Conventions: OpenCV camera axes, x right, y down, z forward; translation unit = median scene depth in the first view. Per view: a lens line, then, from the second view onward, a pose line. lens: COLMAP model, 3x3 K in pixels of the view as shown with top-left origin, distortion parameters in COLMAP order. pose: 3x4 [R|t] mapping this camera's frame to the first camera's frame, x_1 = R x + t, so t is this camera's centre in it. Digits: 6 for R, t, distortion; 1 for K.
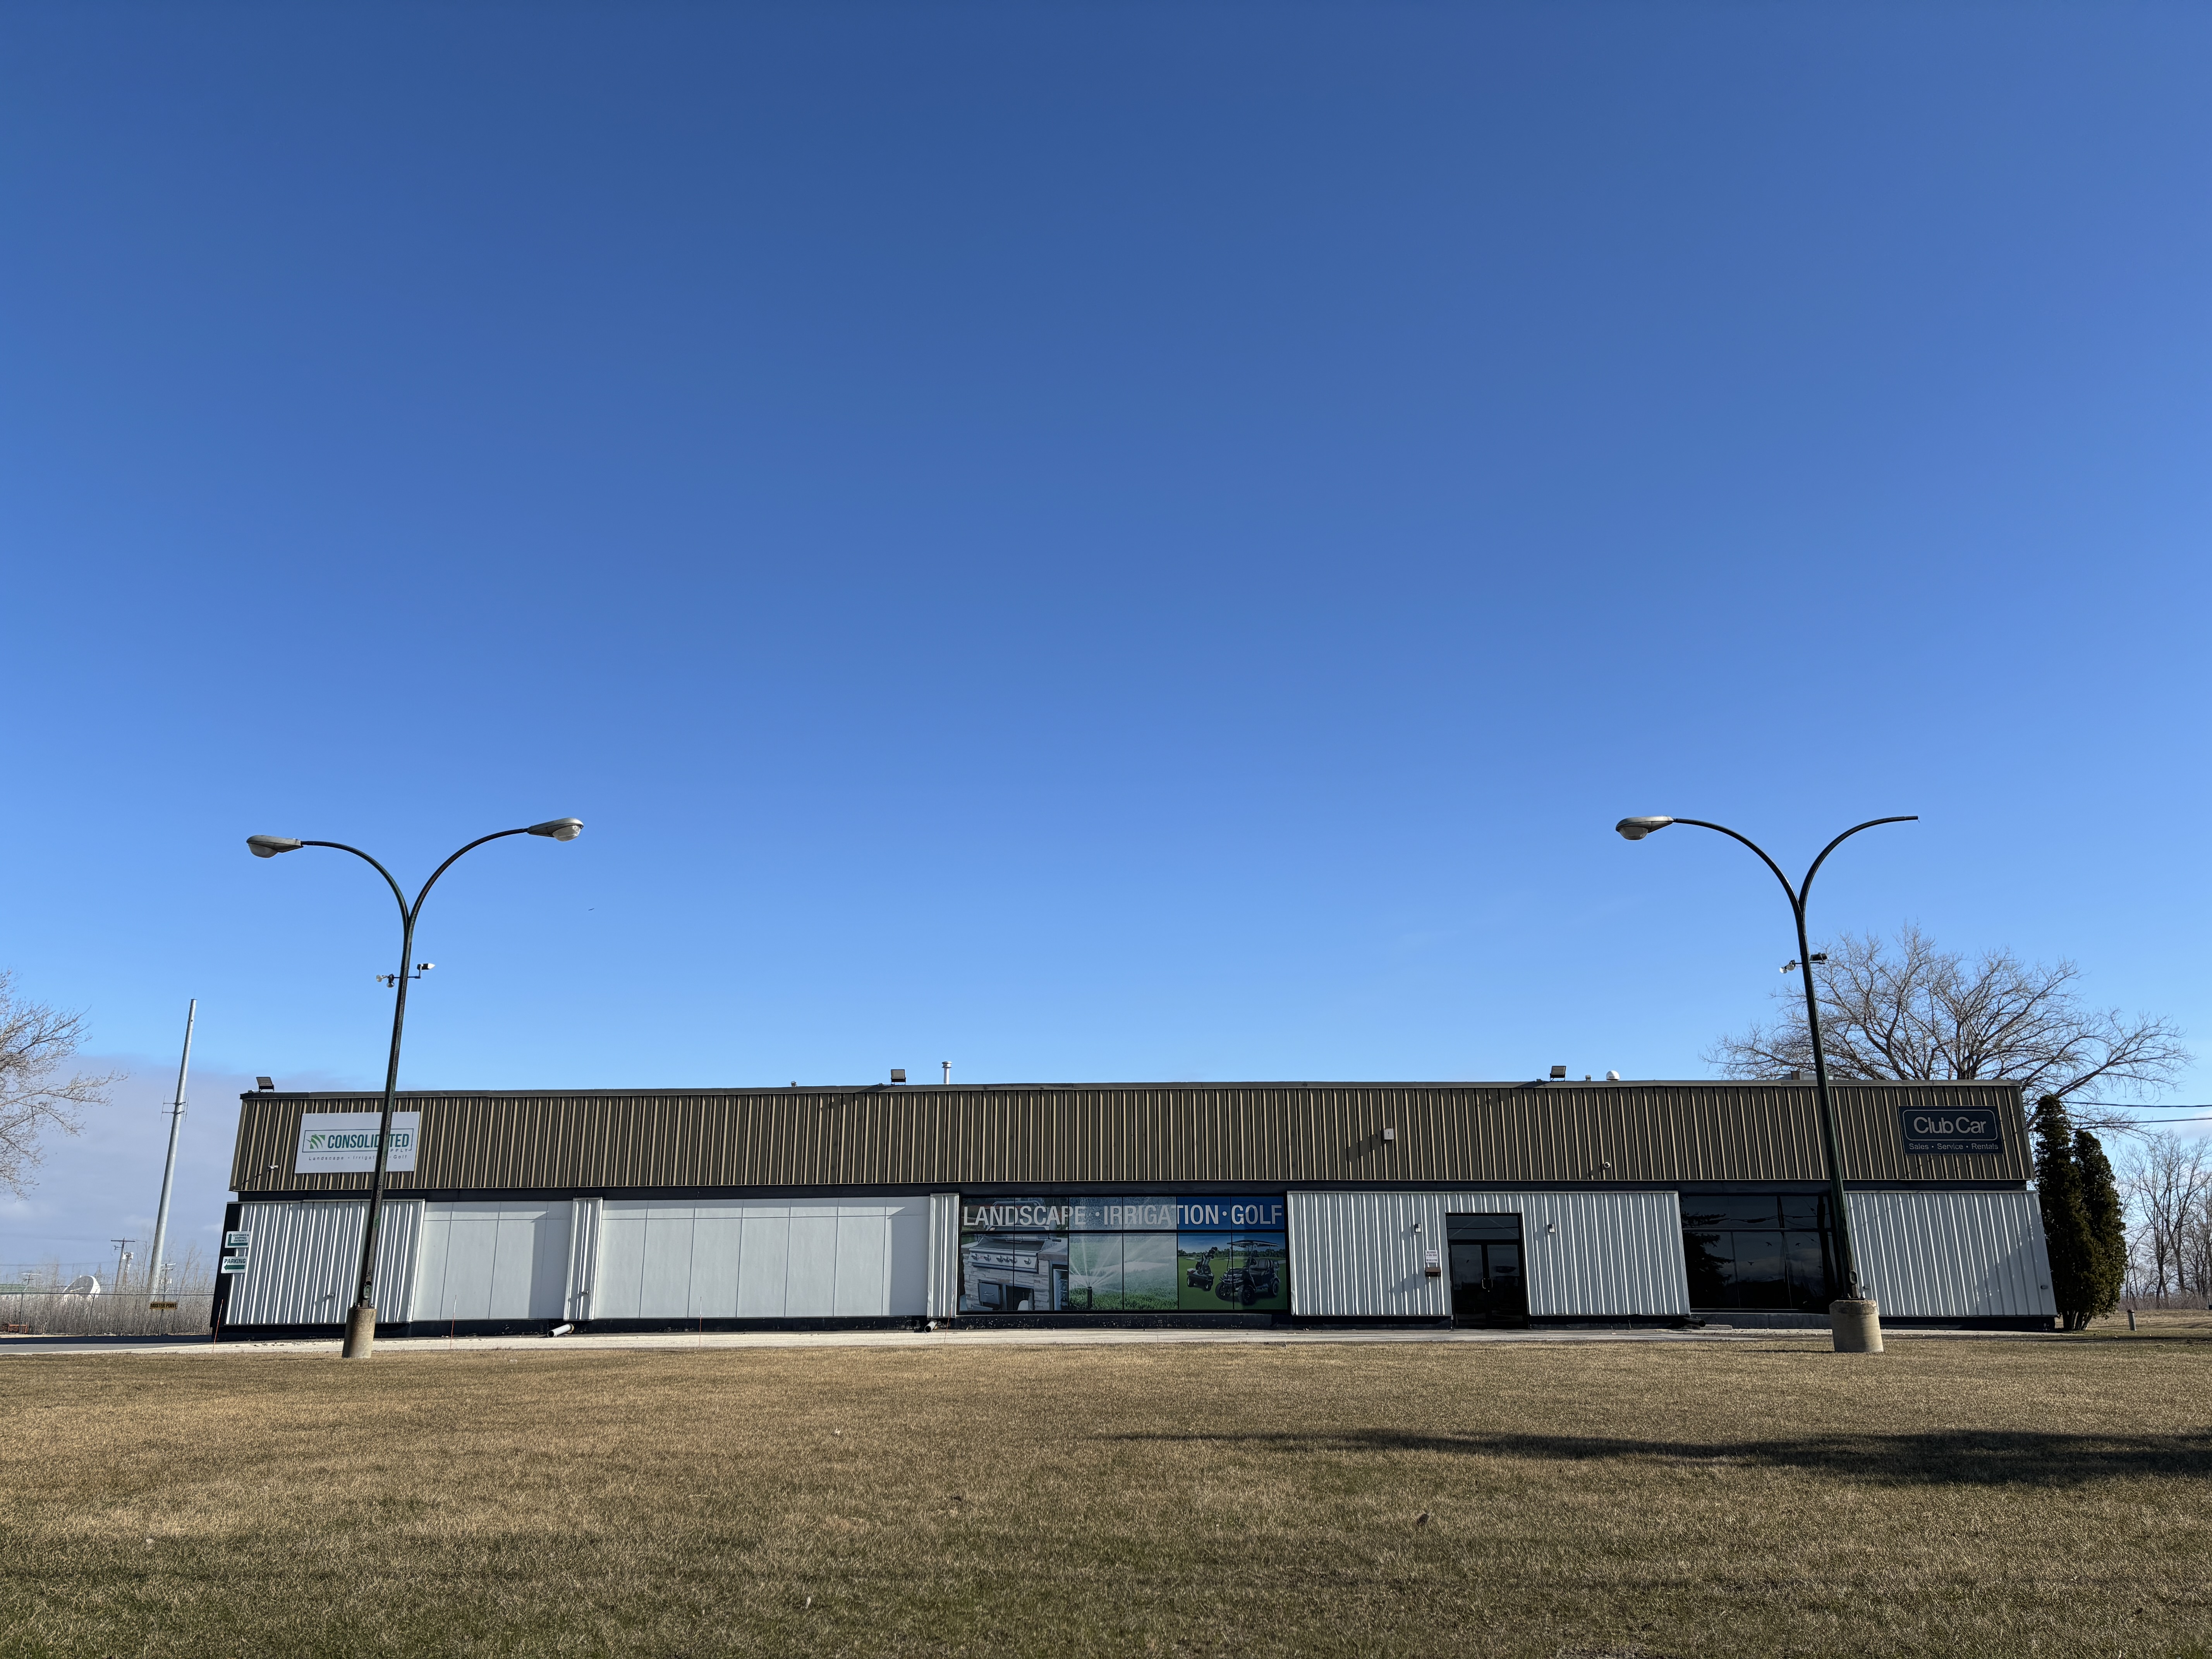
lens RADIAL K [[1605.1, 0, 1108.1], [0, 1605.1, 947.8], [0, 0, 1]] dist [0.068854, -0.000740]
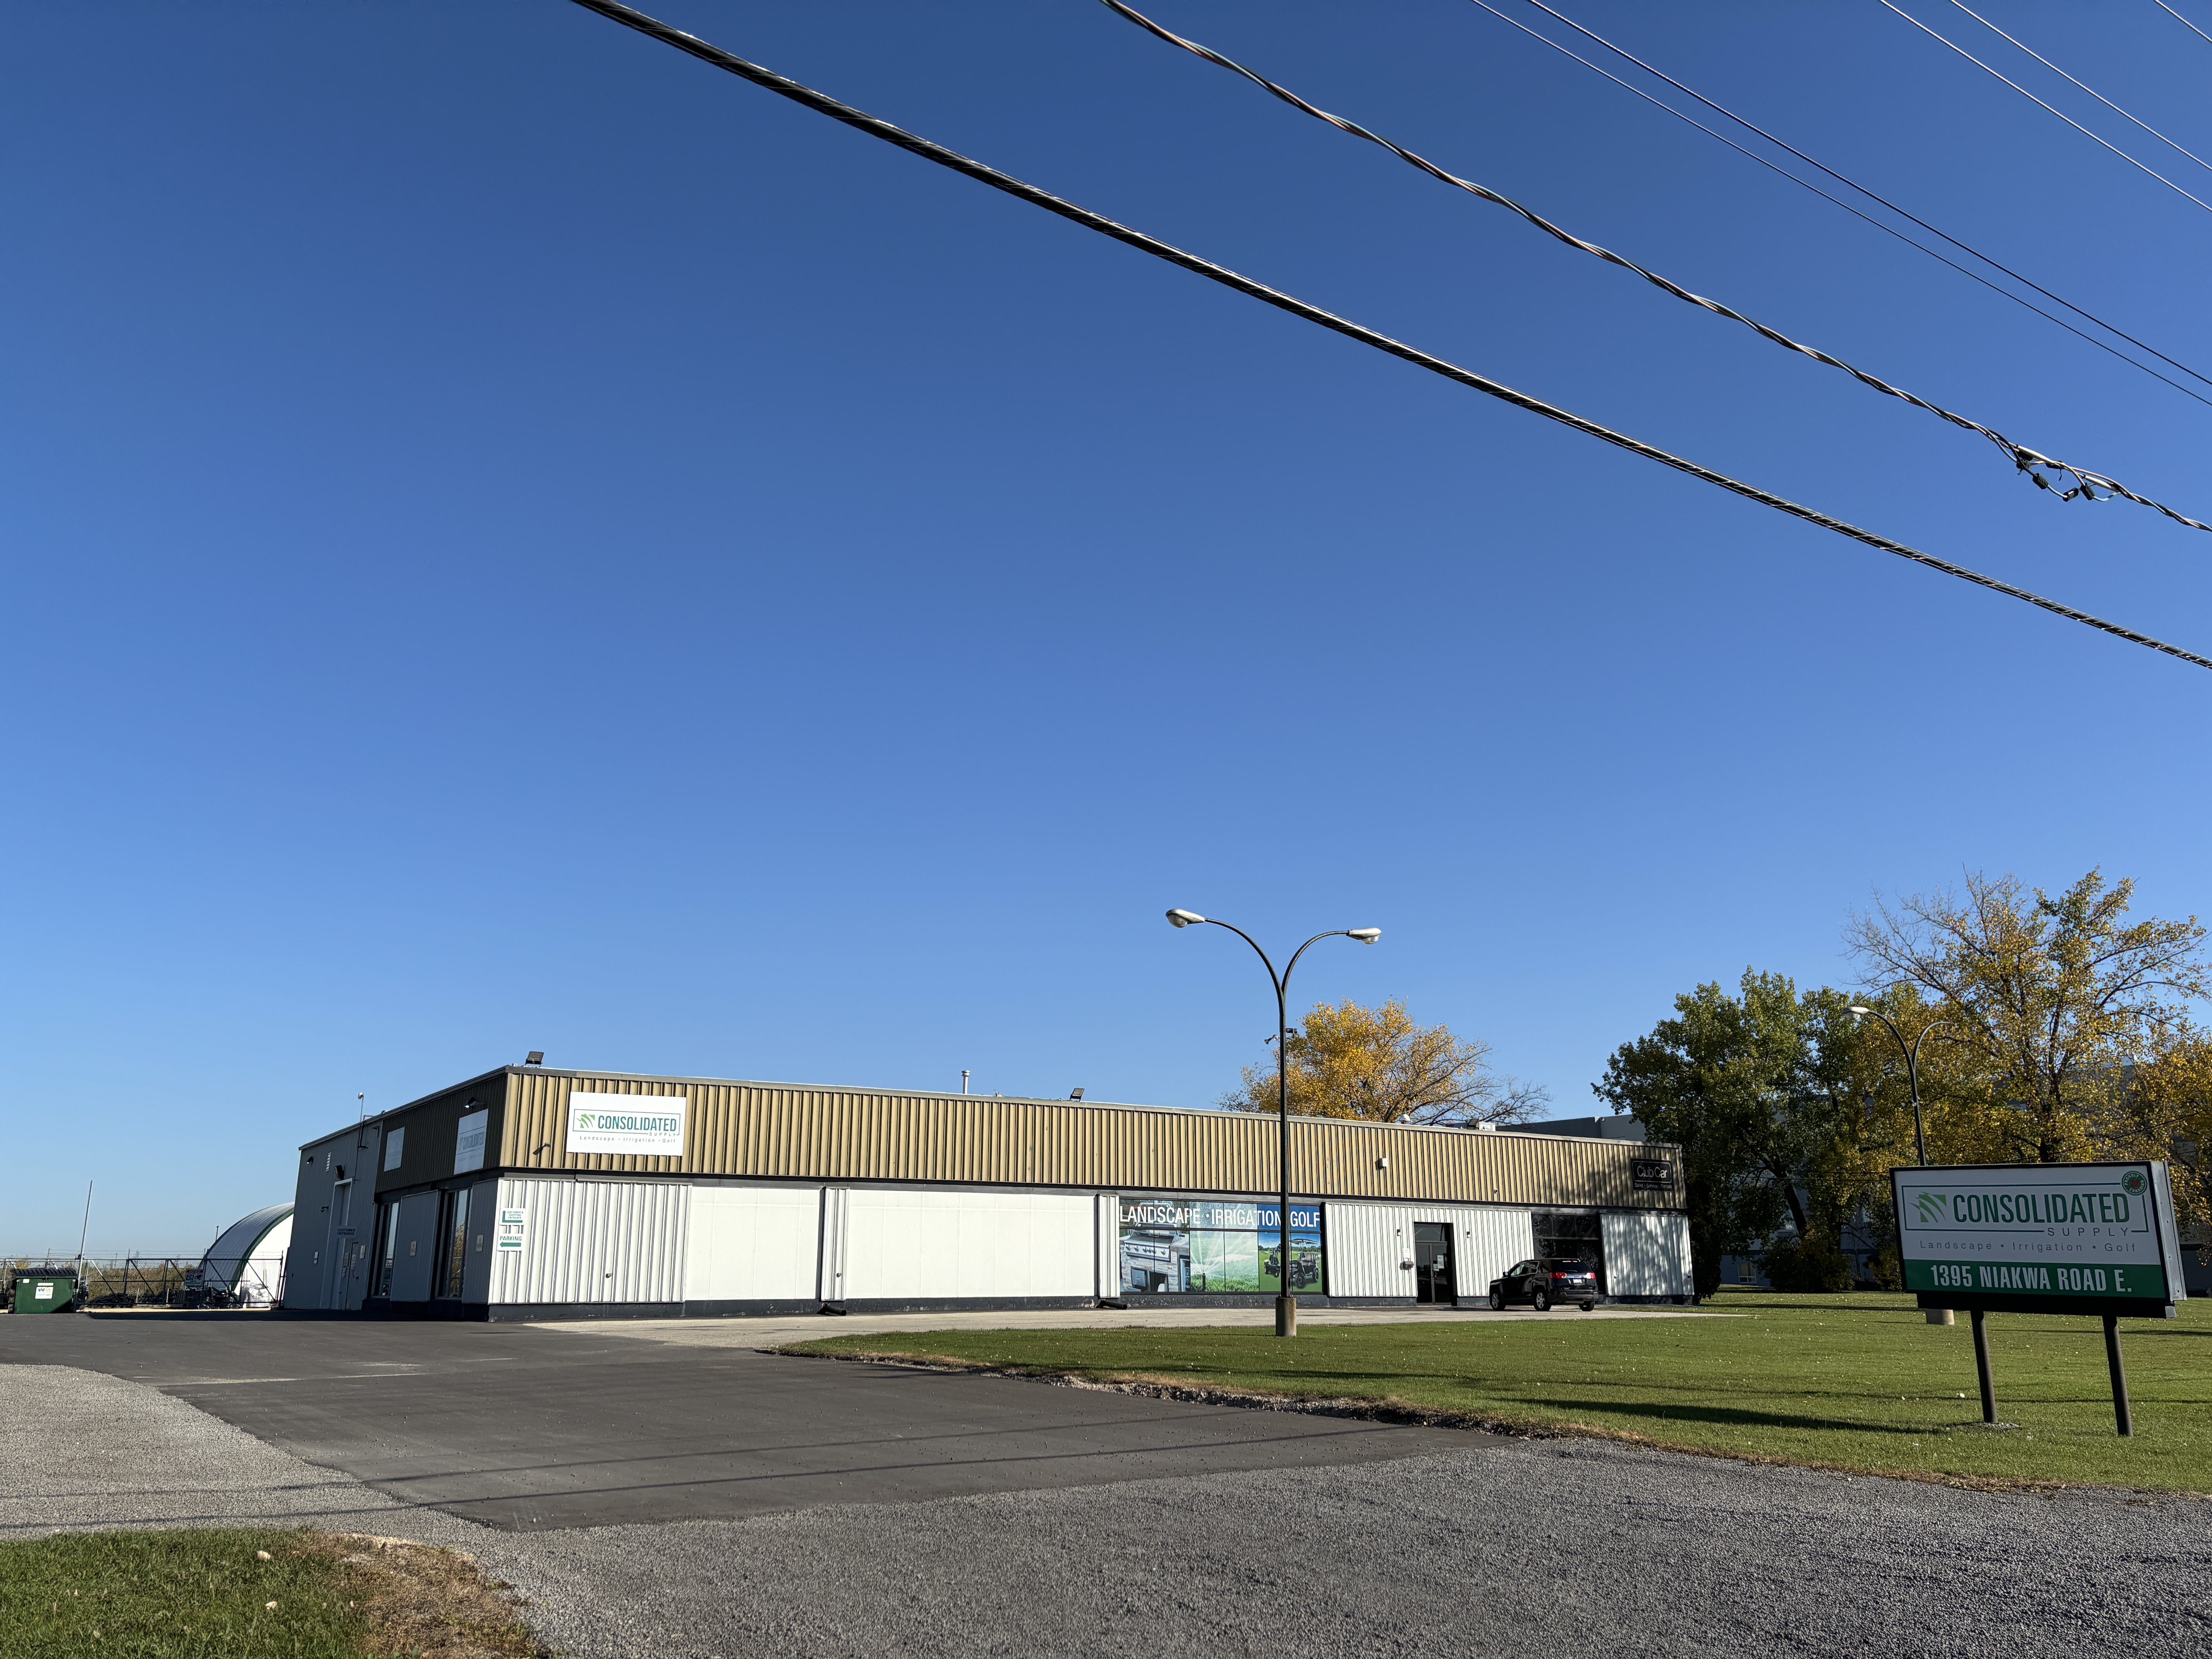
lens RADIAL K [[1662.2, 0, 1106.0], [0, 1662.2, 829.5], [0, 0, 1]] dist [0.085117, 0.009107]
pose [[0.817690, 0.154215, 0.554618, -0.856625], [-0.120537, 0.987959, -0.096996, 0.001927], [-0.562898, 0.012461, 0.826433, -0.051120]]
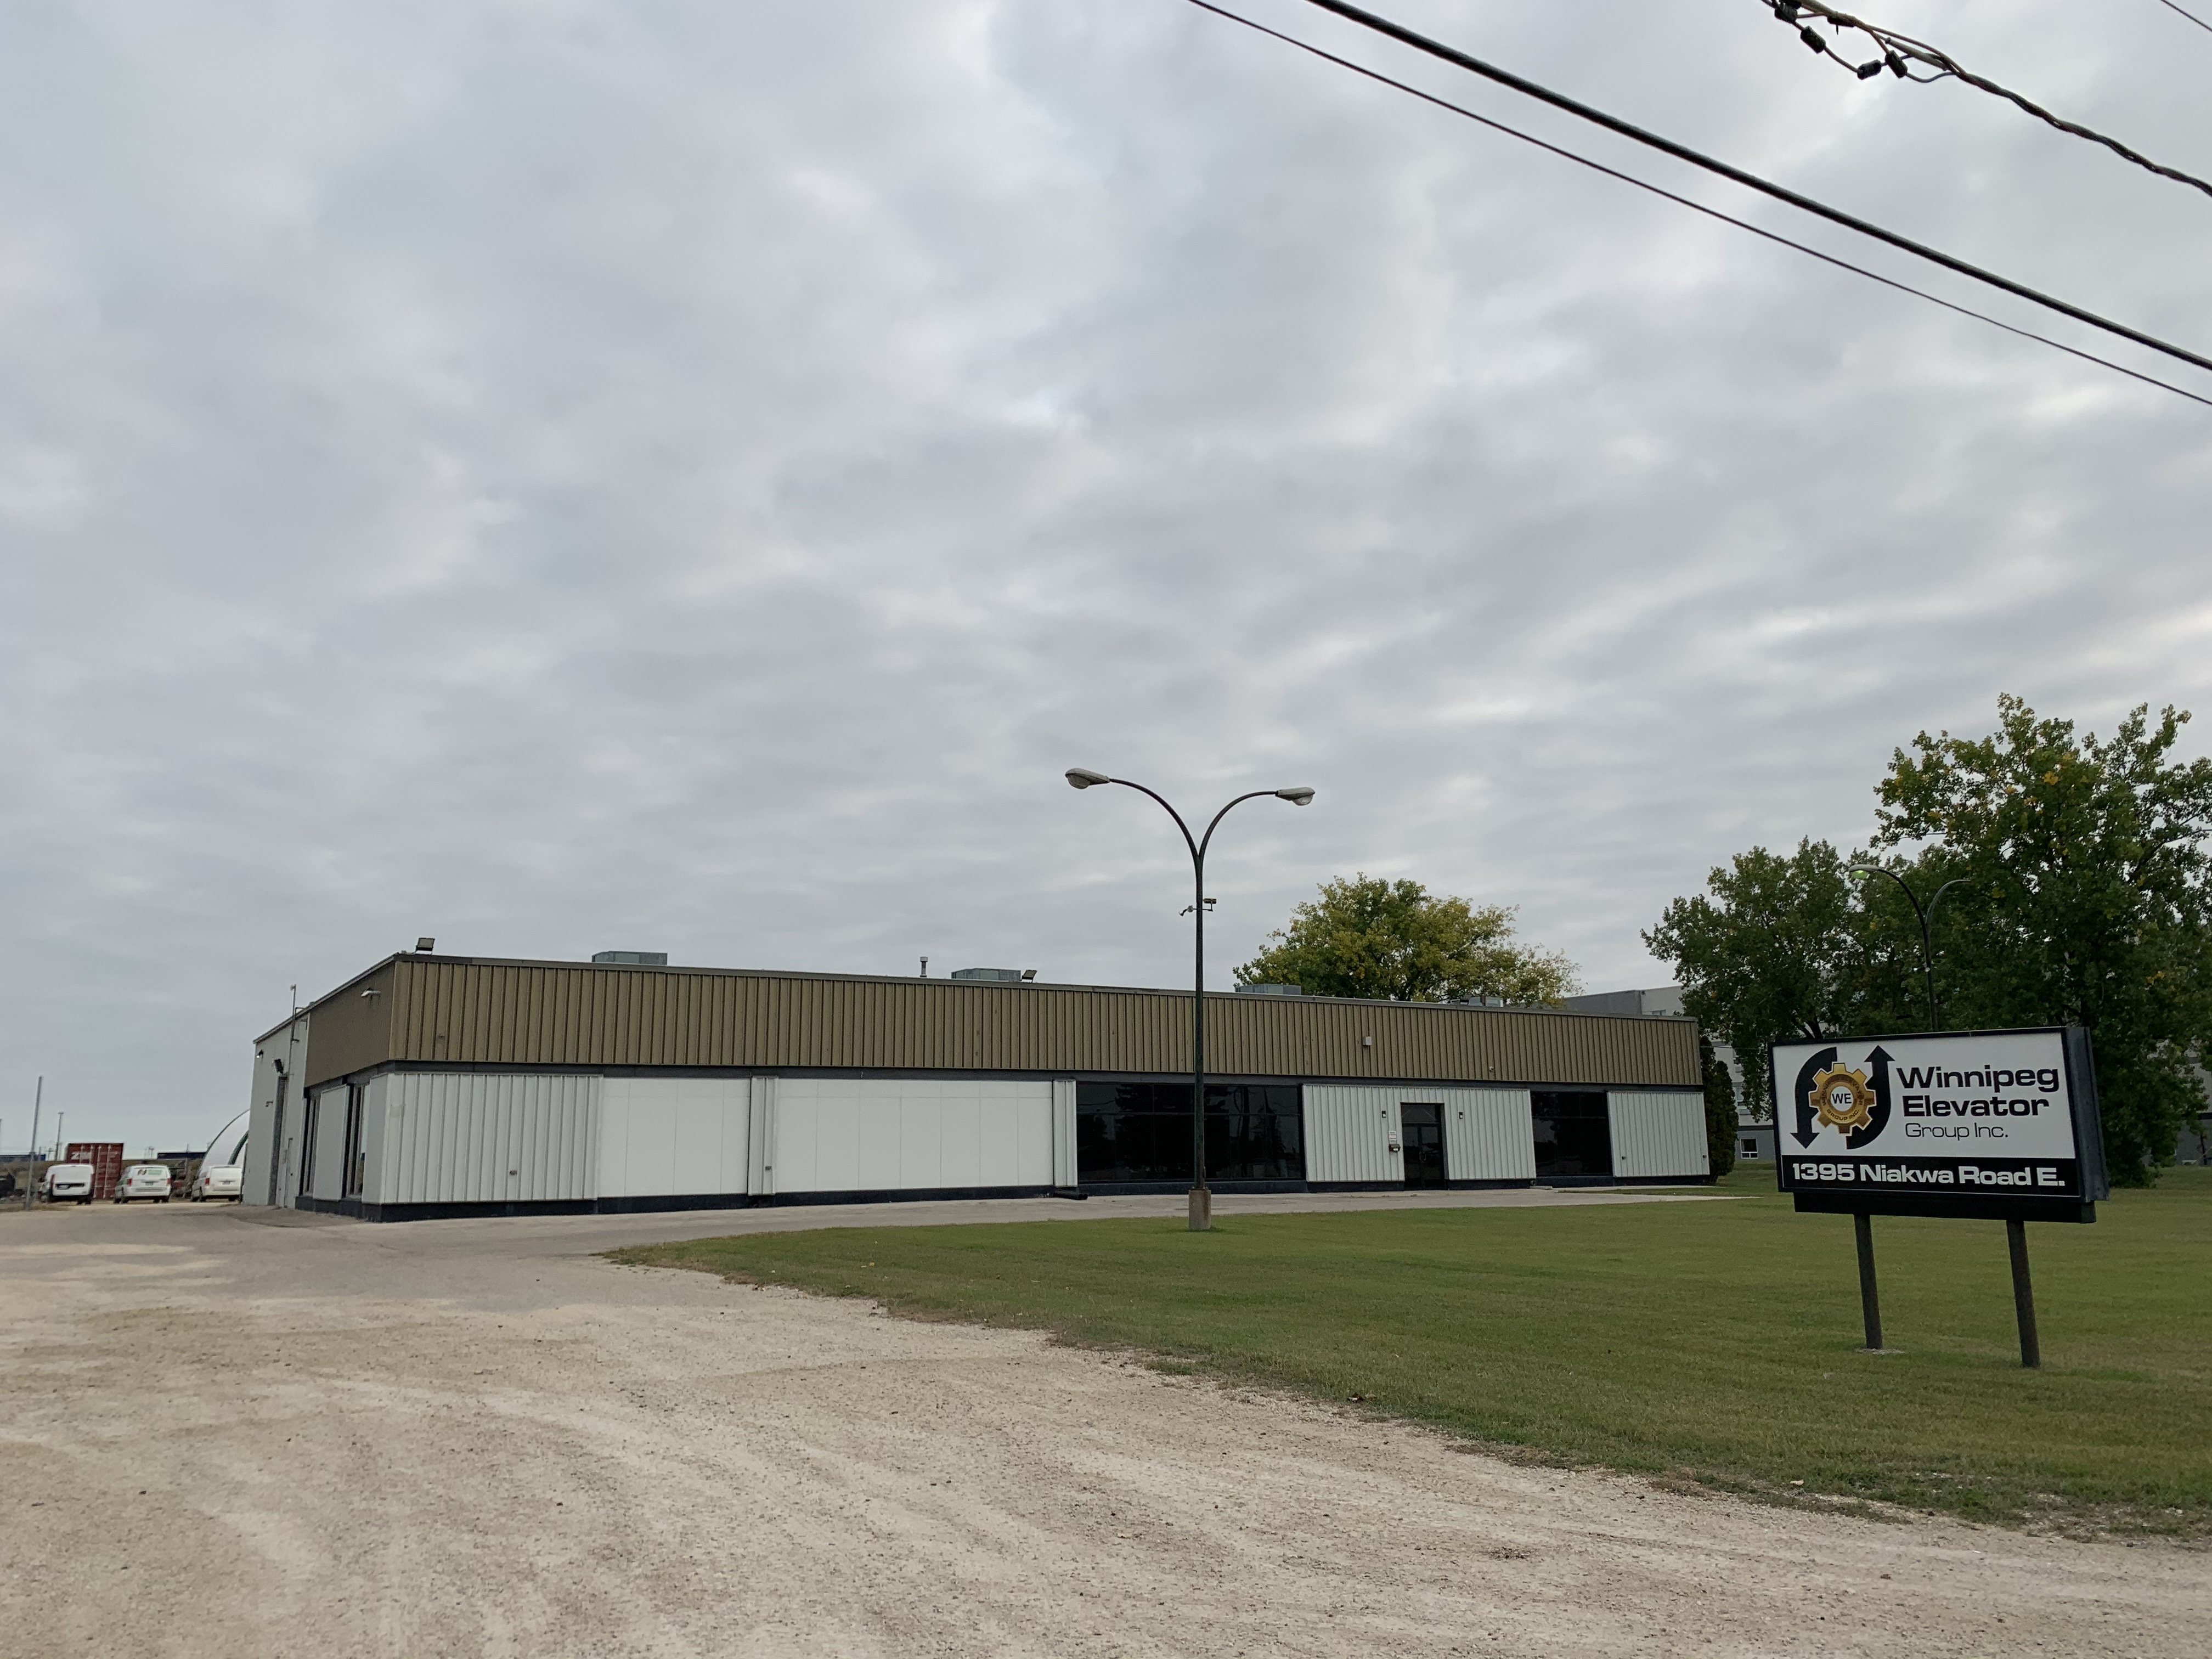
lens RADIAL K [[1702.6, 0, 1106.0], [0, 1702.6, 829.5], [0, 0, 1]] dist [0.135539, -0.003791]
pose [[0.833957, 0.099939, 0.542704, -0.766819], [-0.104623, 0.994261, -0.022321, -0.000548], [-0.541820, -0.038165, 0.839628, -0.035652]]
